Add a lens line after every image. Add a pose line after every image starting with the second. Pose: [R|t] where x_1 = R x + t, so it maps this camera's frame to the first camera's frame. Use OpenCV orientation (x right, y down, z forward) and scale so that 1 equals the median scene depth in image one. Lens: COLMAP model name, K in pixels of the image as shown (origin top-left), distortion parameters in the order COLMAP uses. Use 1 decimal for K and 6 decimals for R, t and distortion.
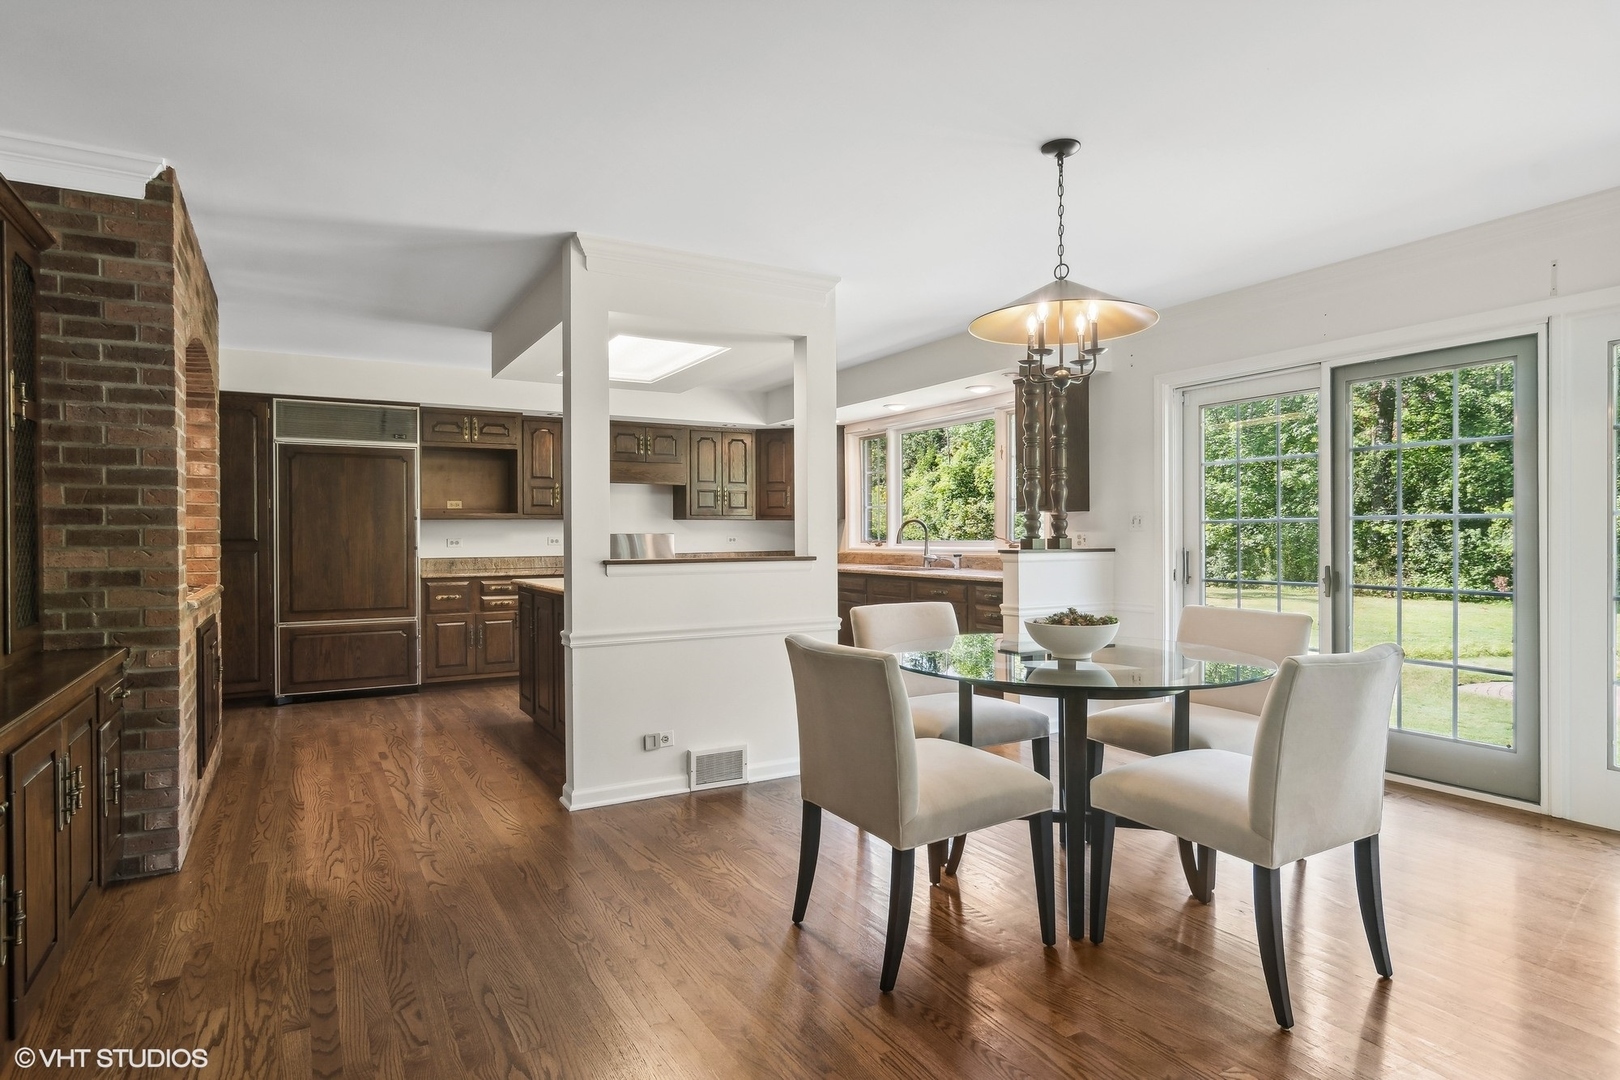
lens RADIAL K [[885.3, 0, 808.7], [0, 885.3, 544.3], [0, 0, 1]] dist [0.000310, 0.000619]
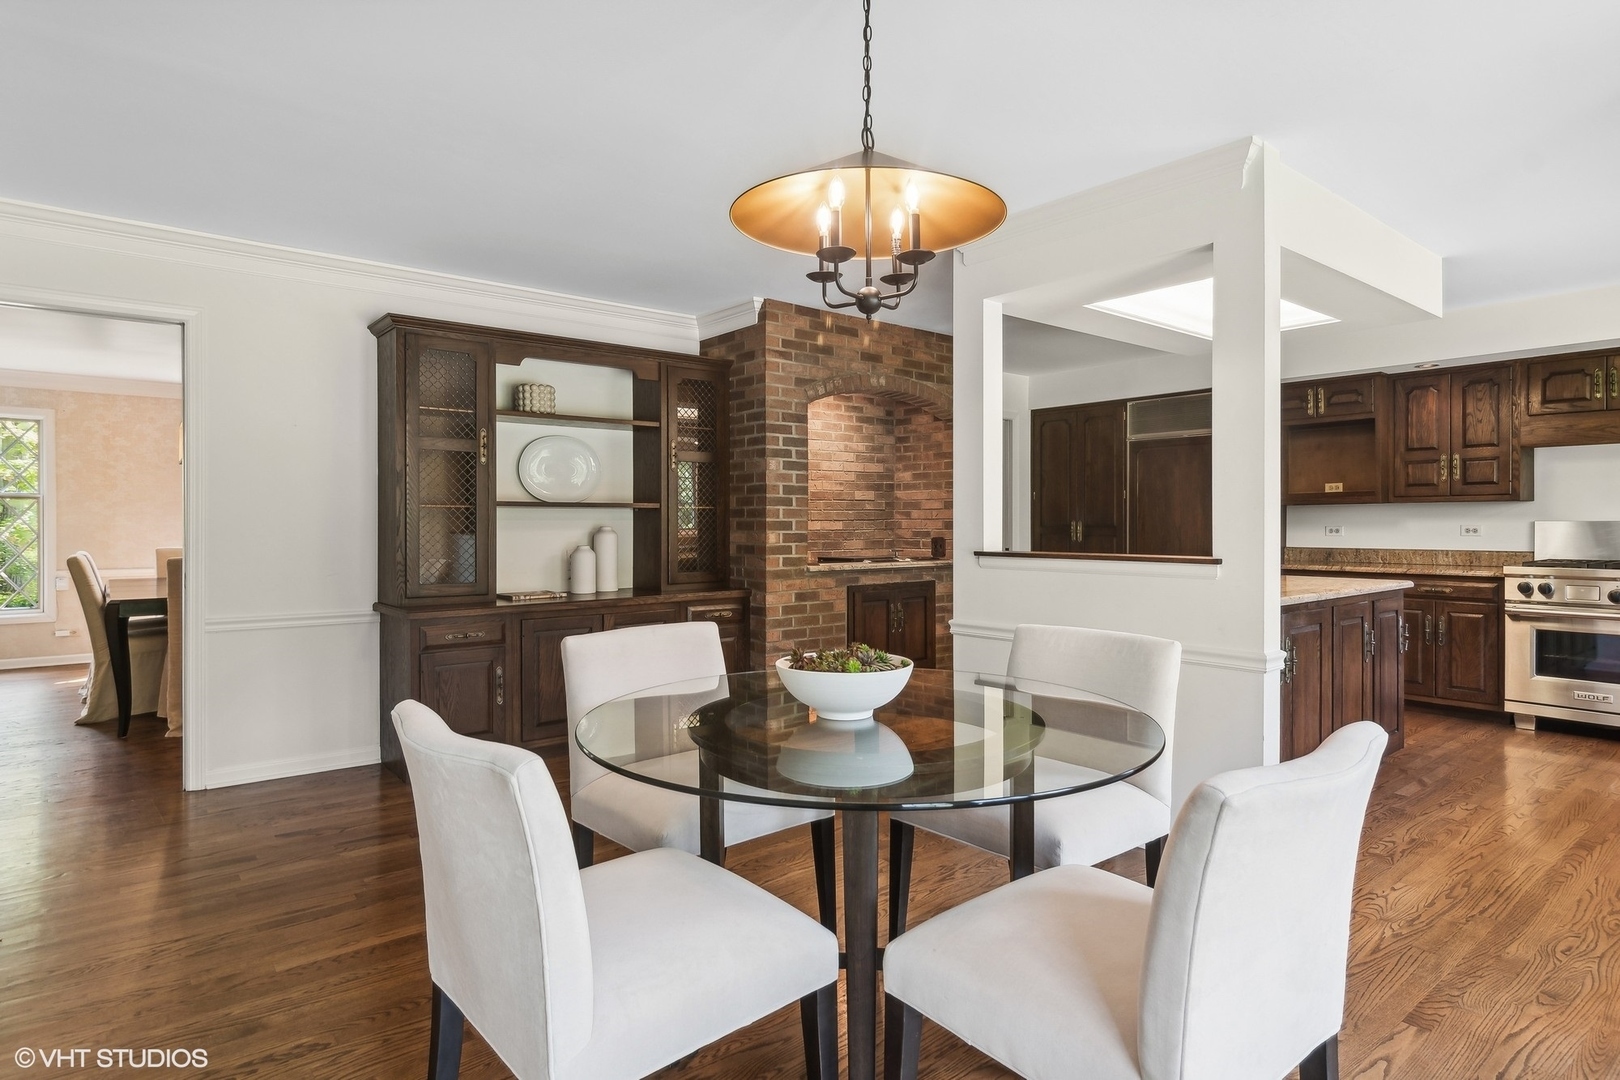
lens RADIAL K [[895.9, 0, 809.4], [0, 895.9, 526.9], [0, 0, 1]] dist [0.001105, 0.000487]
pose [[0.162937, 0.008842, -0.986597, 0.457568], [-0.009425, 0.999928, 0.007405, -0.008853], [0.986591, 0.008092, 0.163008, 0.400976]]
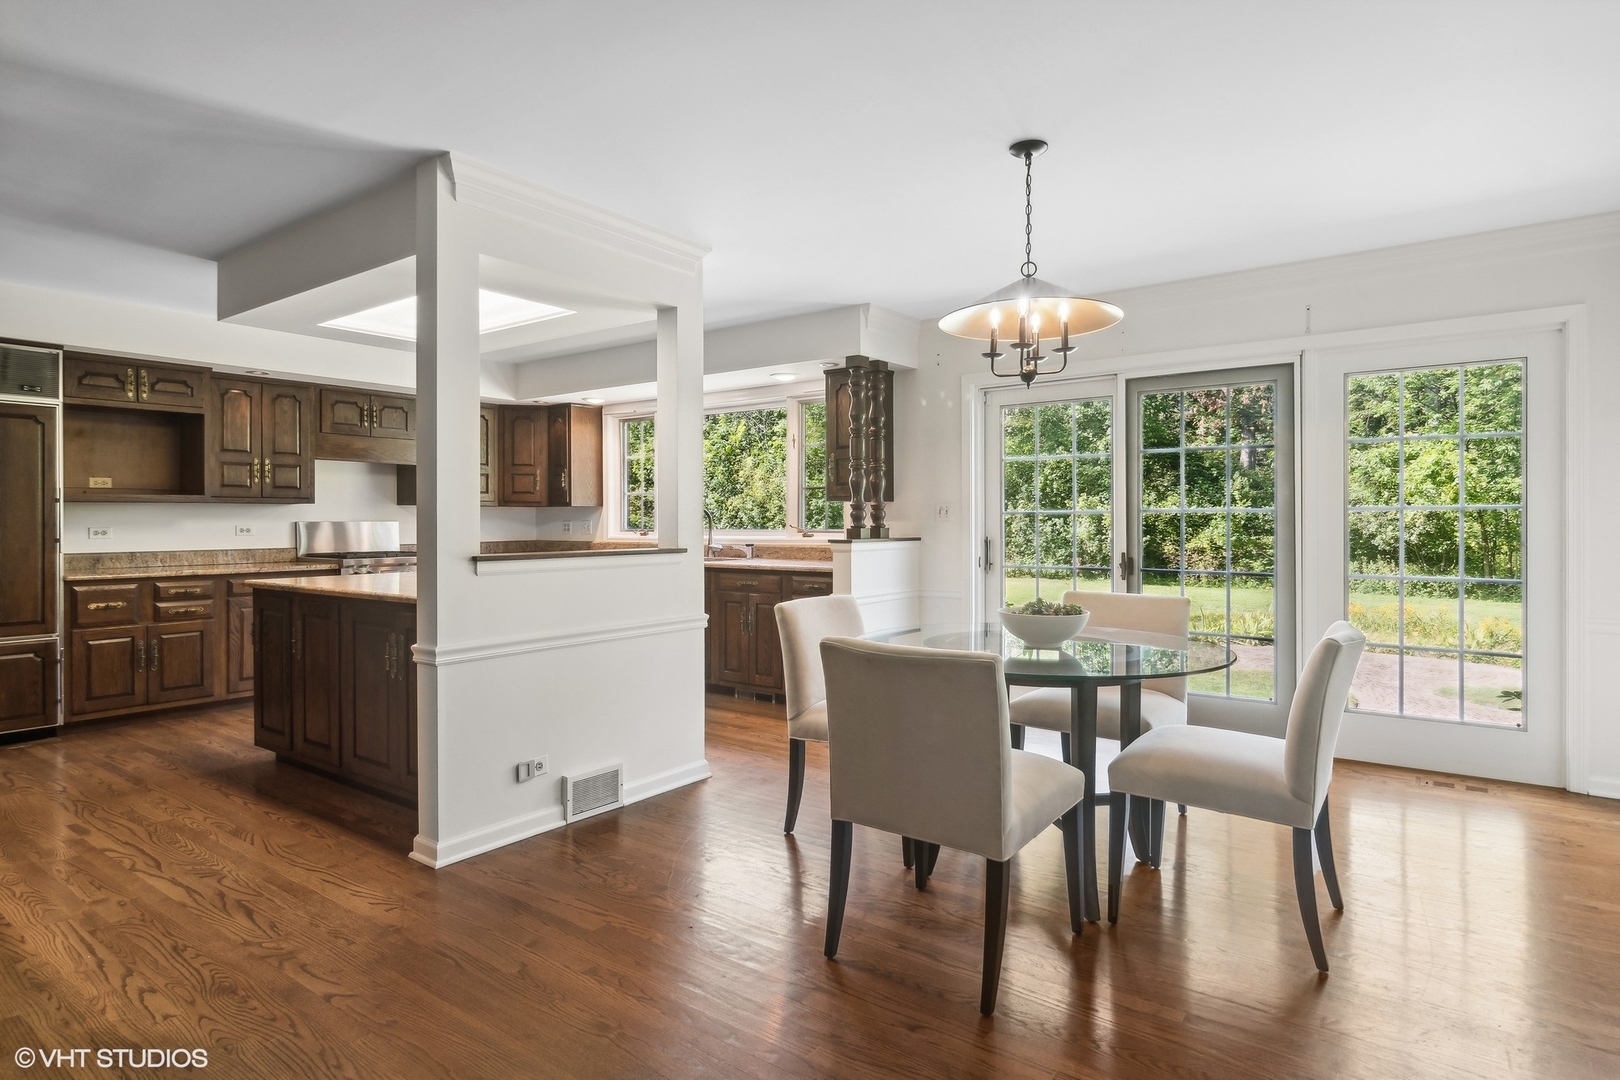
lens RADIAL K [[887.8, 0, 805.2], [0, 887.8, 525.4], [0, 0, 1]] dist [0.000297, 0.001760]
pose [[0.920144, 0.000840, 0.391578, -0.167213], [0.001710, 0.999980, -0.006164, -0.002909], [-0.391576, 0.006342, 0.920124, 0.075160]]
